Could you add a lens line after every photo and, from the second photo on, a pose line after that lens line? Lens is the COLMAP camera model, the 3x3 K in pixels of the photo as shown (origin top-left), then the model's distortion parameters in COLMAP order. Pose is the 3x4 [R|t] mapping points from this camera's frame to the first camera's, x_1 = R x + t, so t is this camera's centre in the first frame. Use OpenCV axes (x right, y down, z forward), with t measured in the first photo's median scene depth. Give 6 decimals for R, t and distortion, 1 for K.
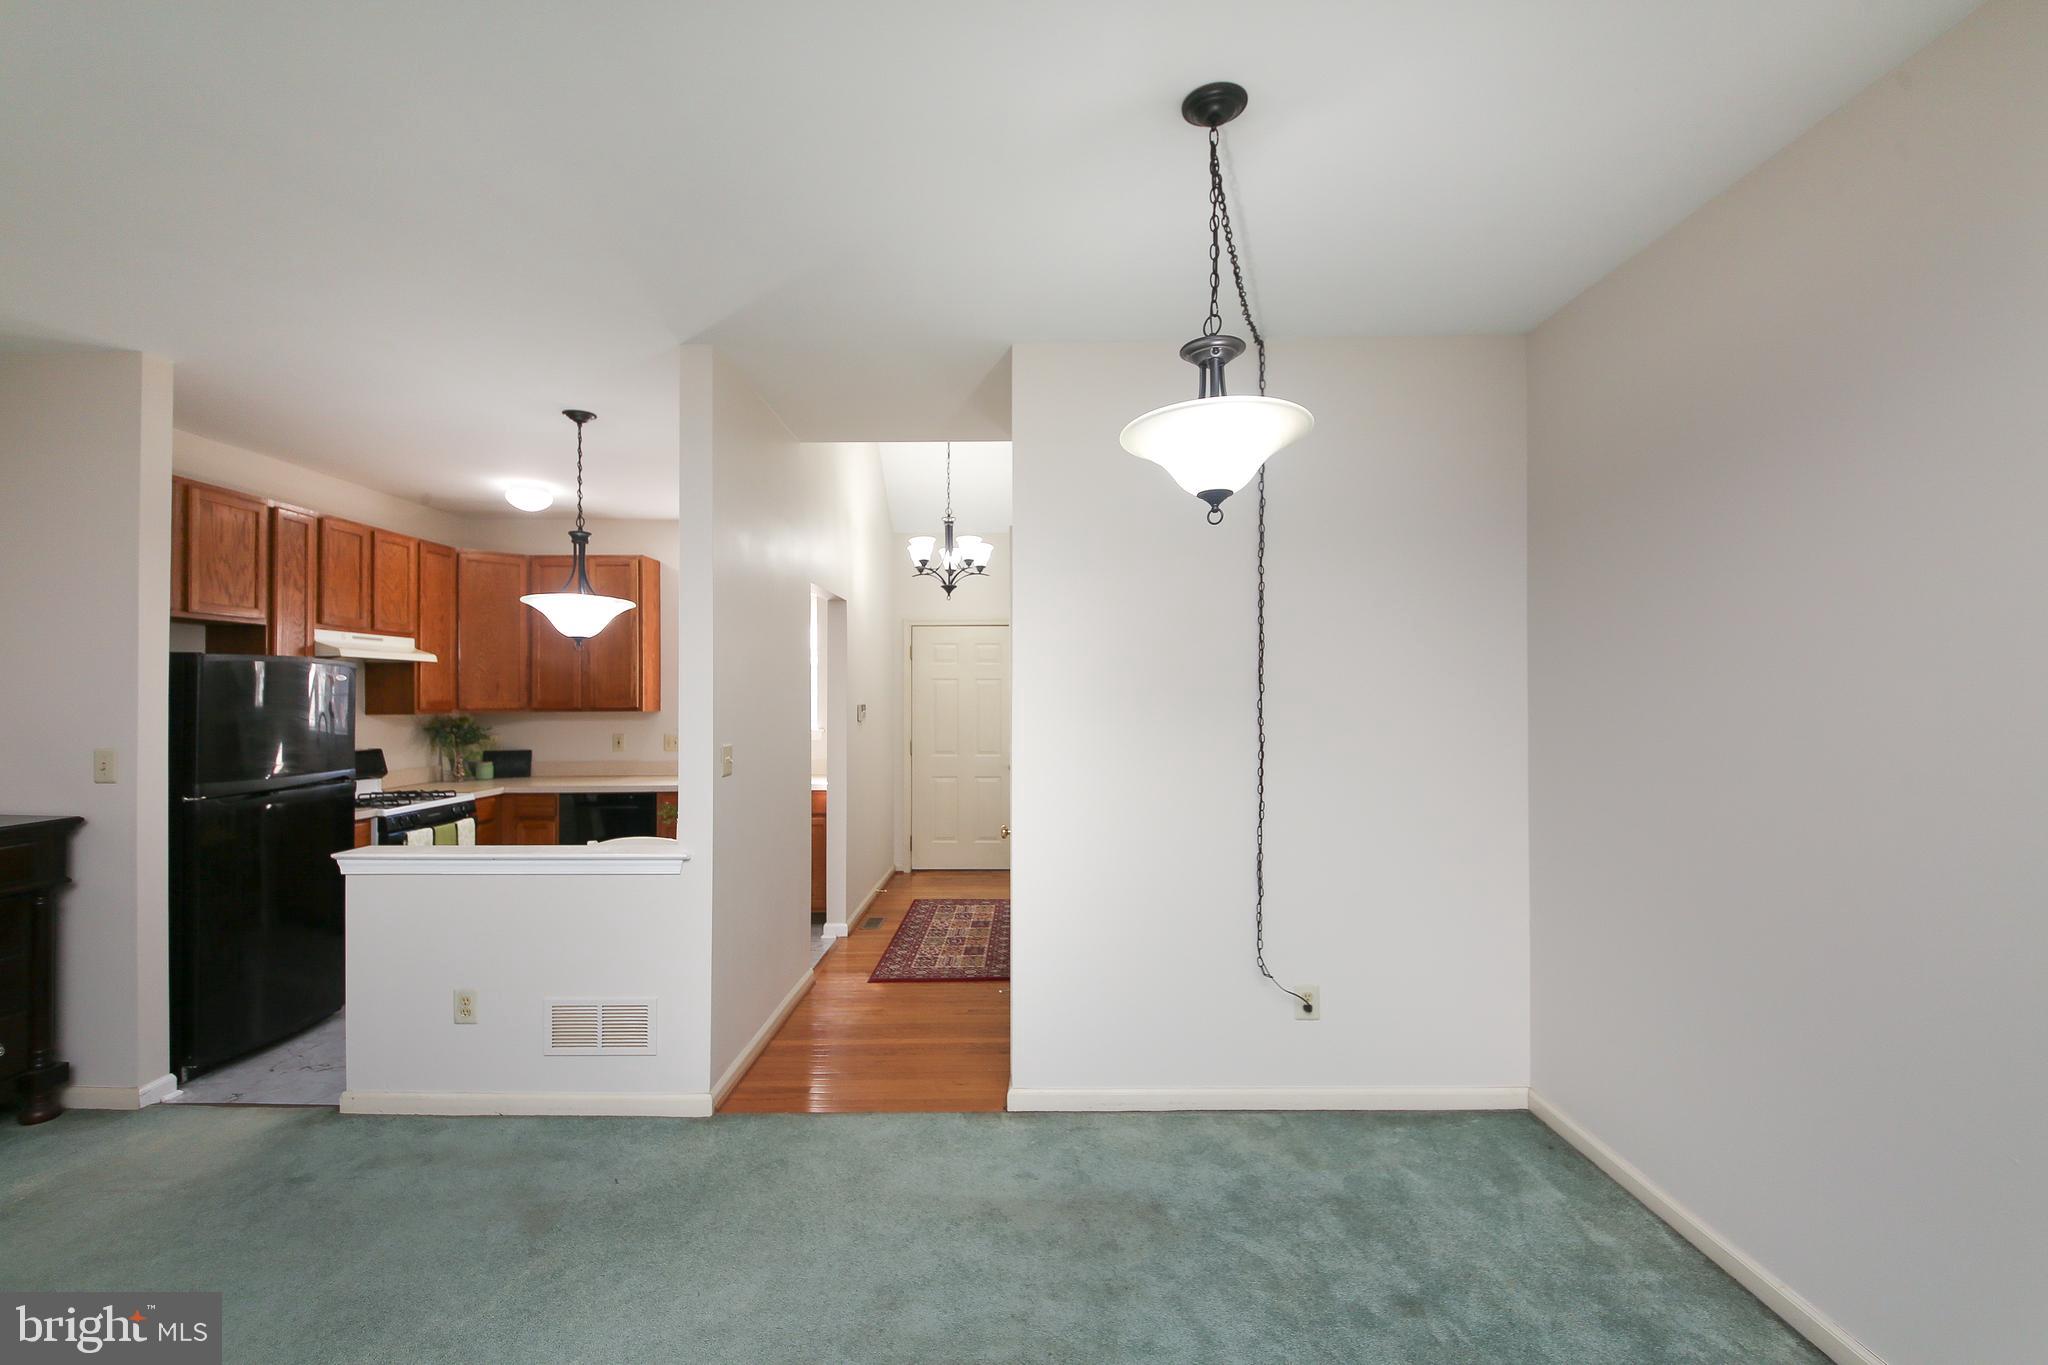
lens RADIAL K [[890.4, 0, 1031.8], [0, 890.4, 676.2], [0, 0, 1]] dist [0.002137, -0.000054]
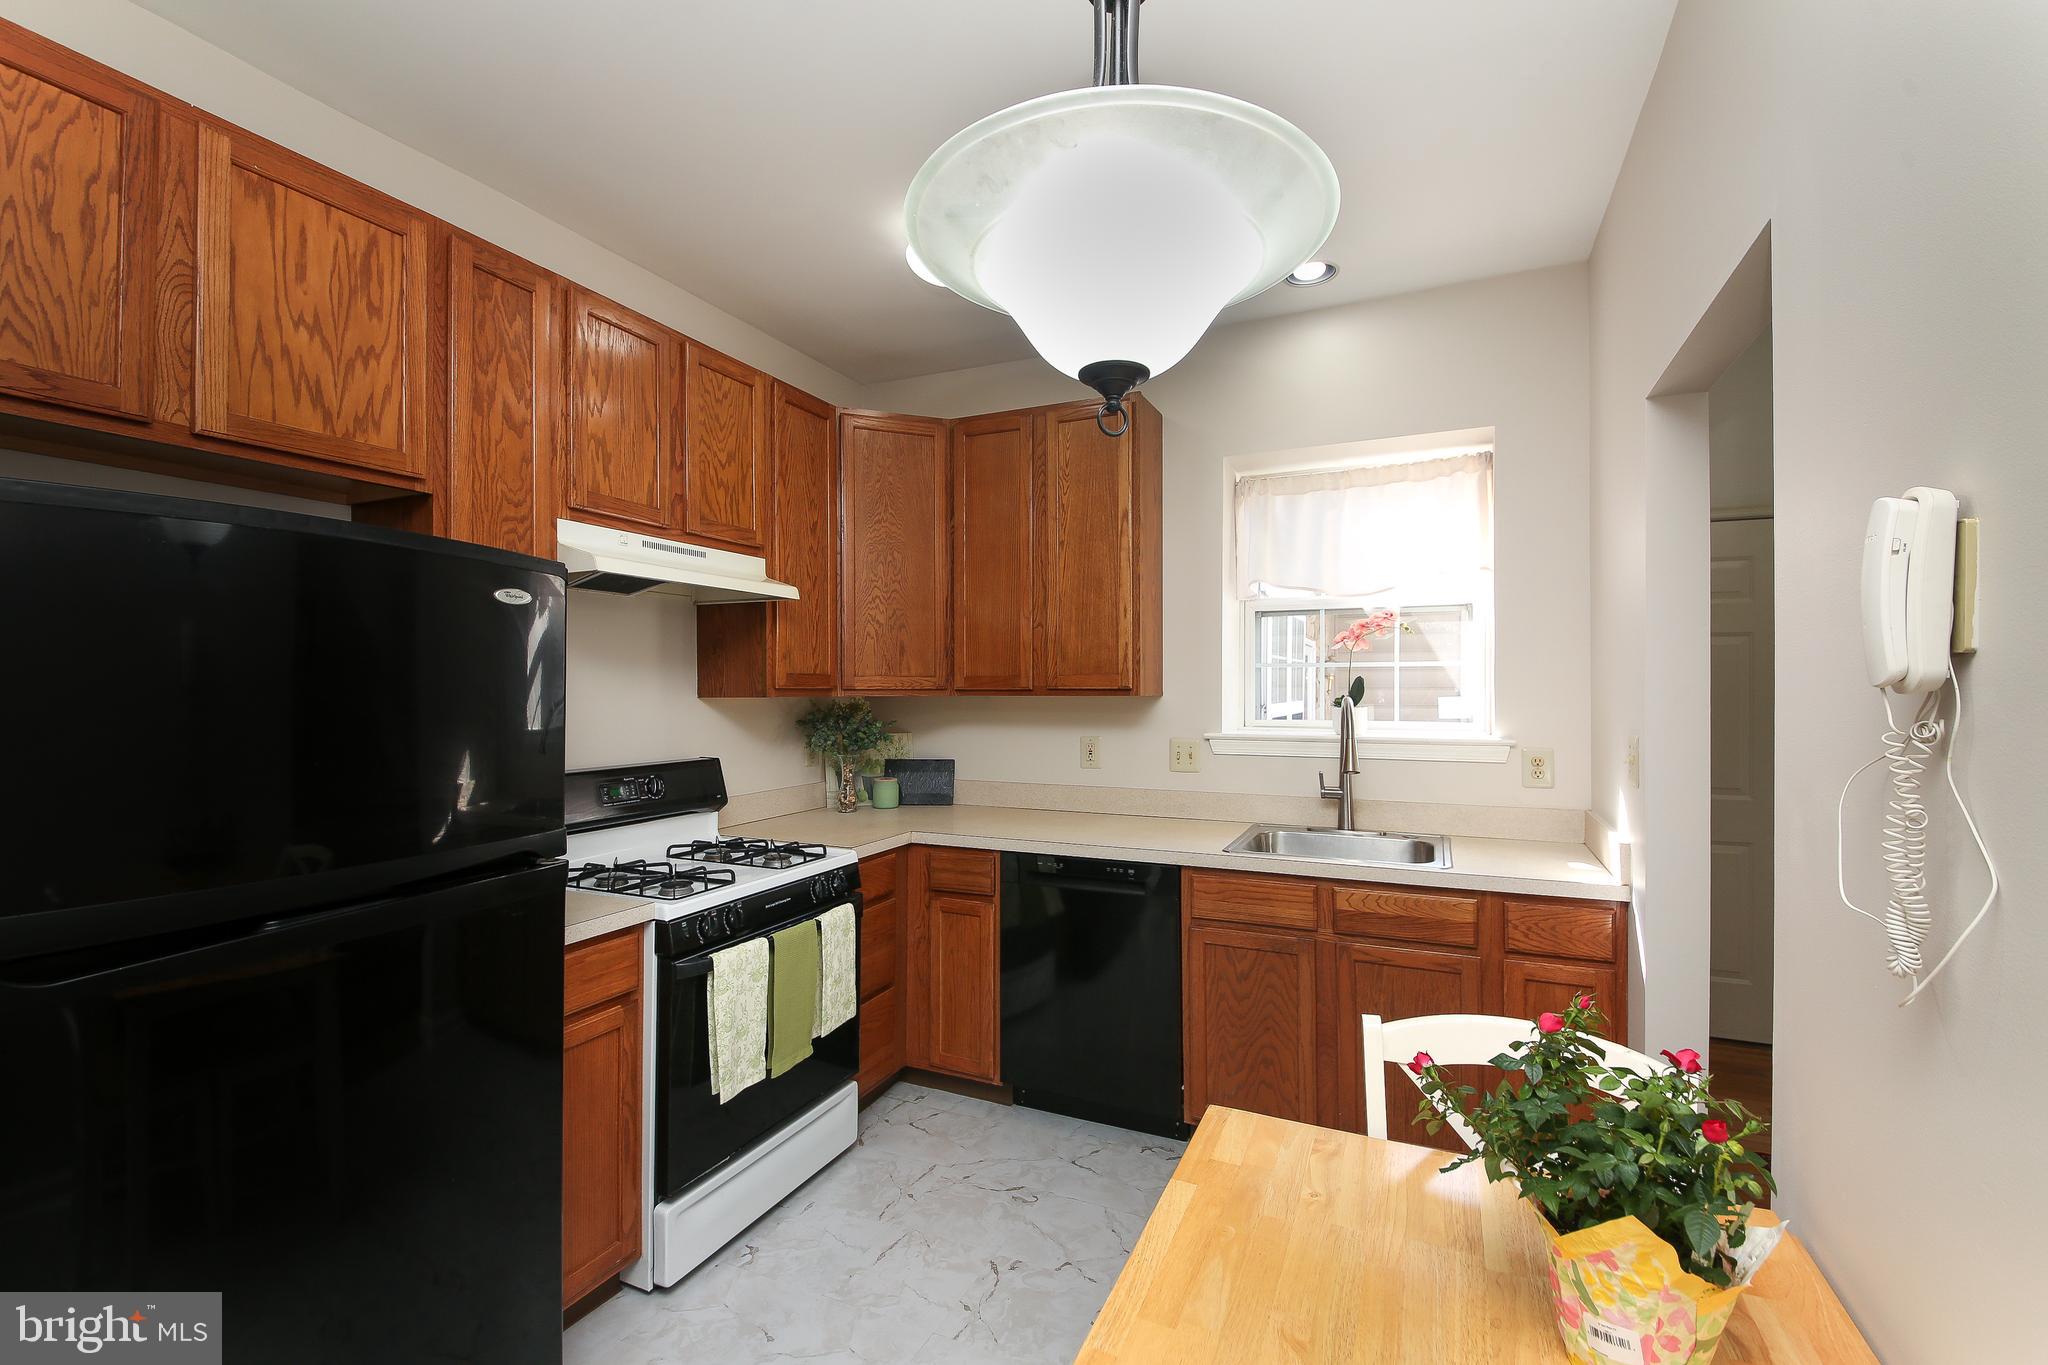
lens RADIAL K [[890.4, 0, 1022.4], [0, 890.4, 678.5], [0, 0, 1]] dist [0.002137, -0.000054]
pose [[0.903579, 0.004226, -0.428401, -0.305570], [0.002736, 0.999874, 0.015636, 0.022753], [0.428413, -0.015300, 0.903454, 0.554398]]
